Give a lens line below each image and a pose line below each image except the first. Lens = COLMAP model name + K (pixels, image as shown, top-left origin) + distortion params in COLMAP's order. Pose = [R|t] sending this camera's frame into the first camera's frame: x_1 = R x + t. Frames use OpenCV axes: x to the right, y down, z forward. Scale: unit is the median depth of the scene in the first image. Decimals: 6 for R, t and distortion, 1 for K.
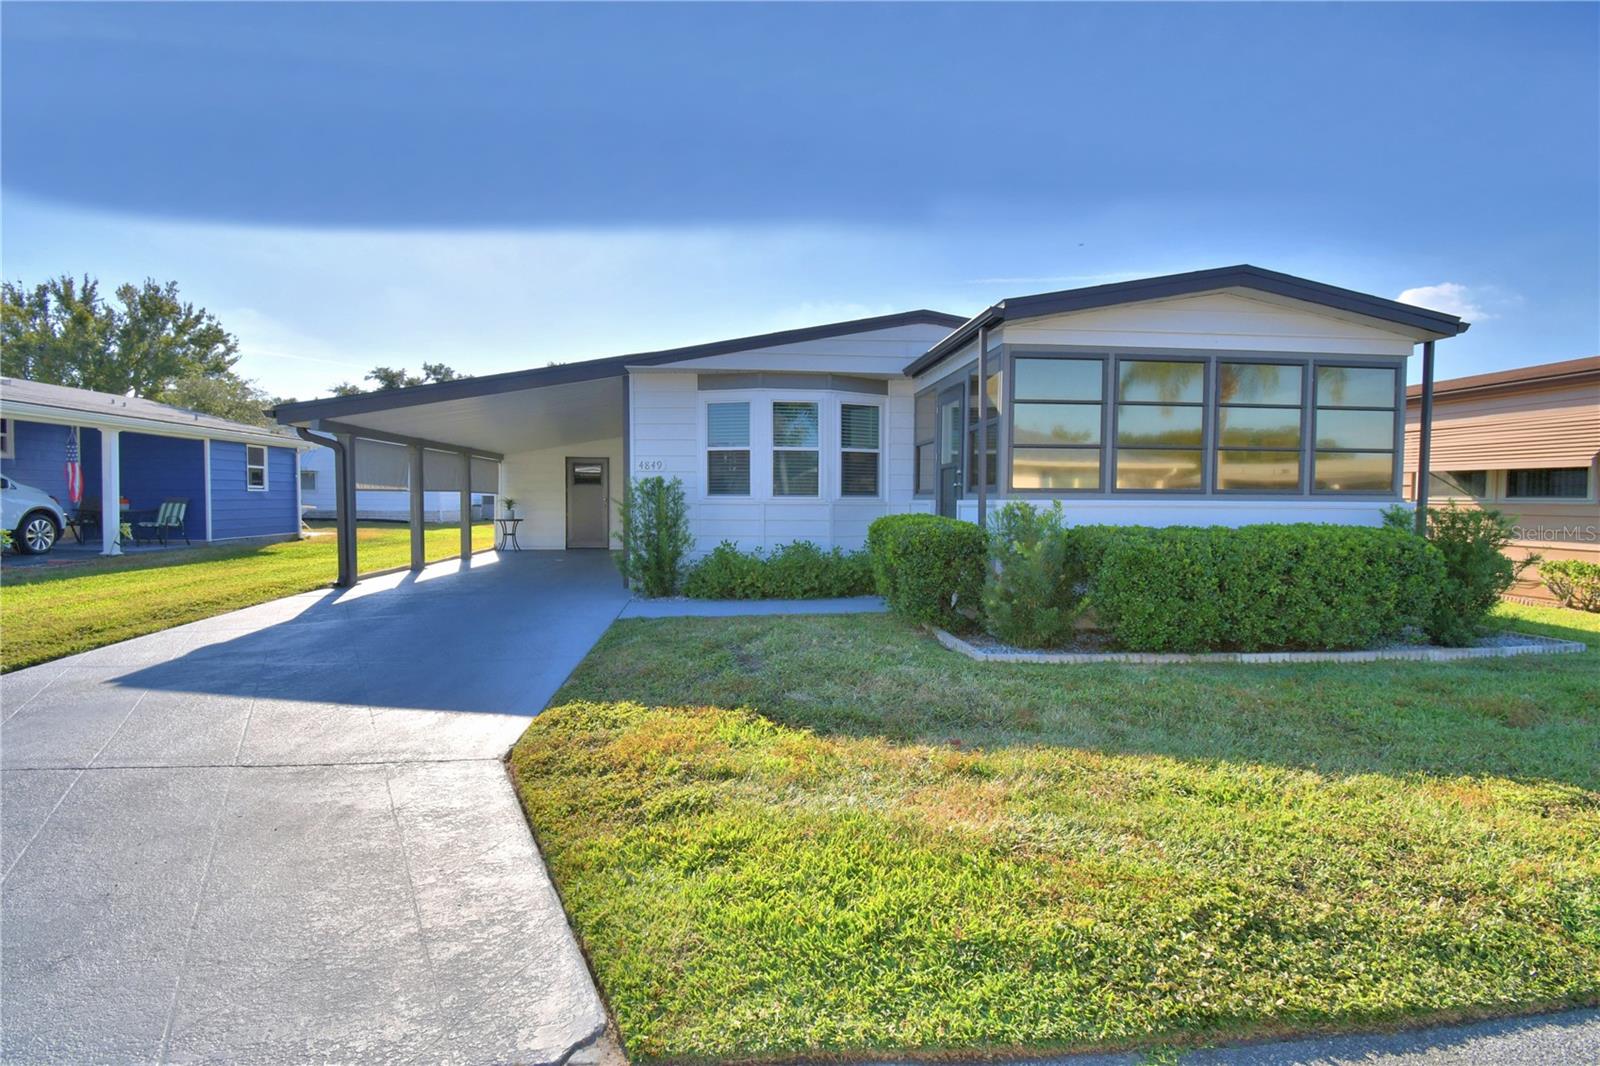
lens RADIAL K [[713.4, 0, 790.8], [0, 713.4, 530.7], [0, 0, 1]] dist [0.022814, -0.027109]
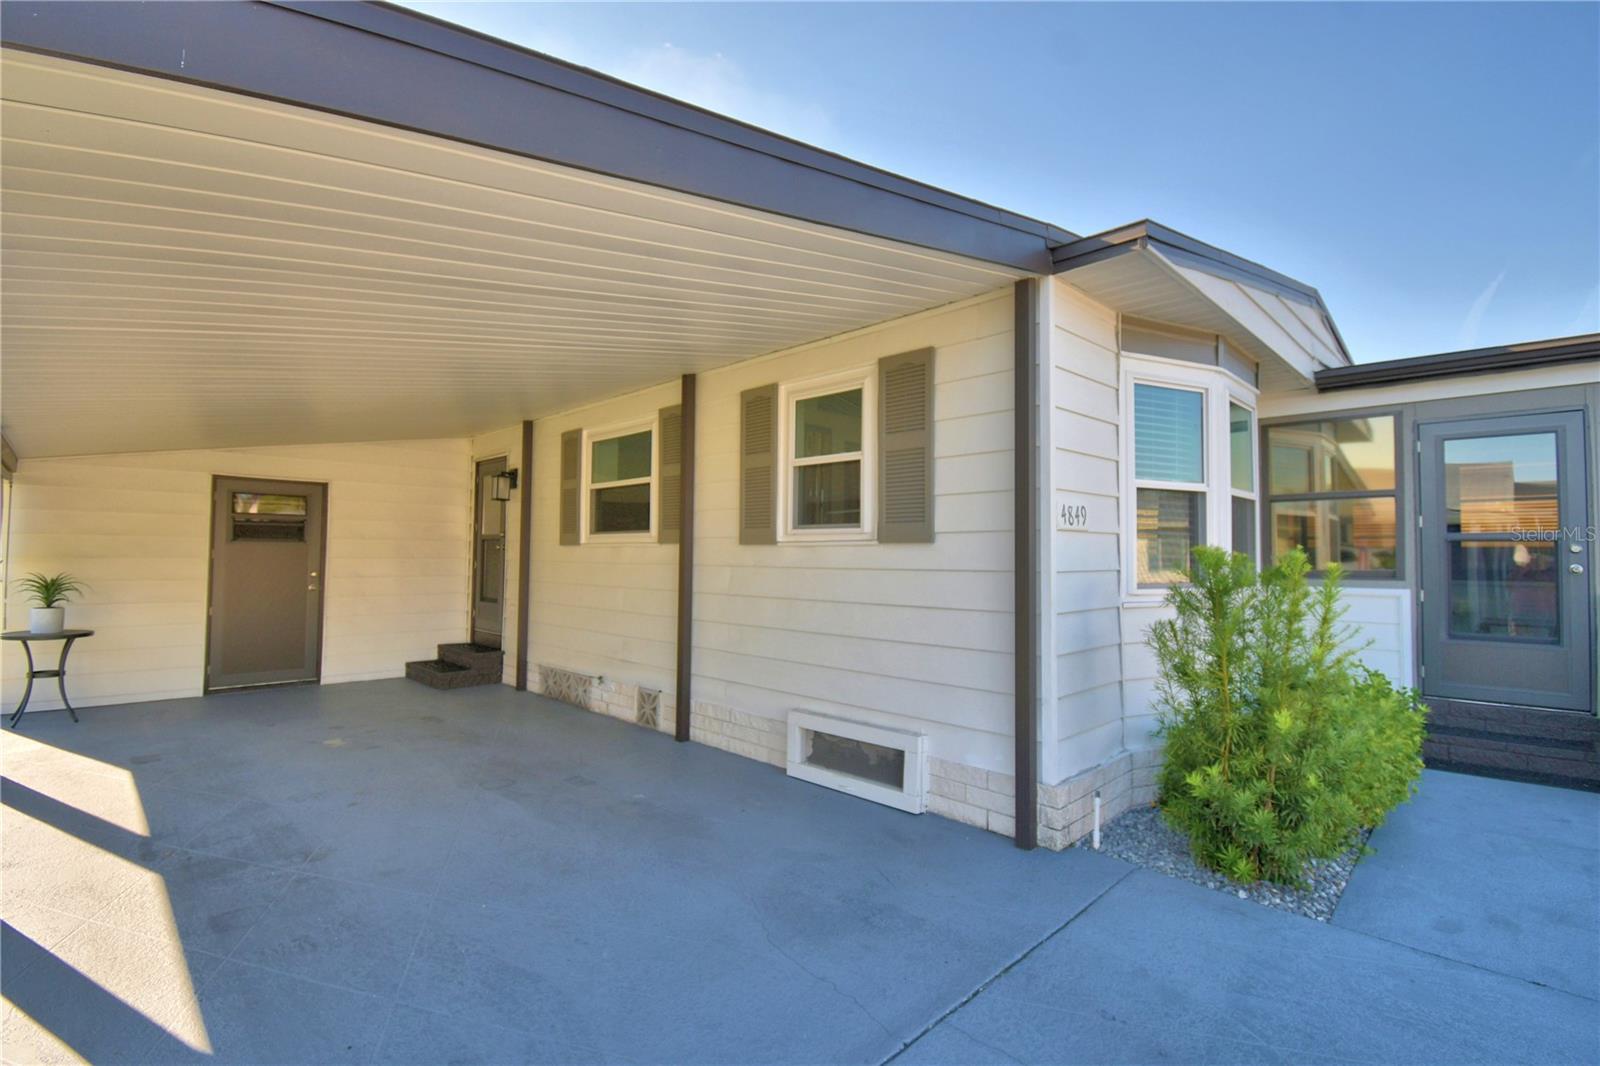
lens RADIAL K [[727.8, 0, 792.9], [0, 727.8, 529.8], [0, 0, 1]] dist [0.022477, -0.027726]
pose [[0.767672, 0.024984, 0.640355, -0.326611], [0.022734, 0.997549, -0.066174, -0.034105], [-0.640439, 0.065358, 0.765223, 0.450589]]
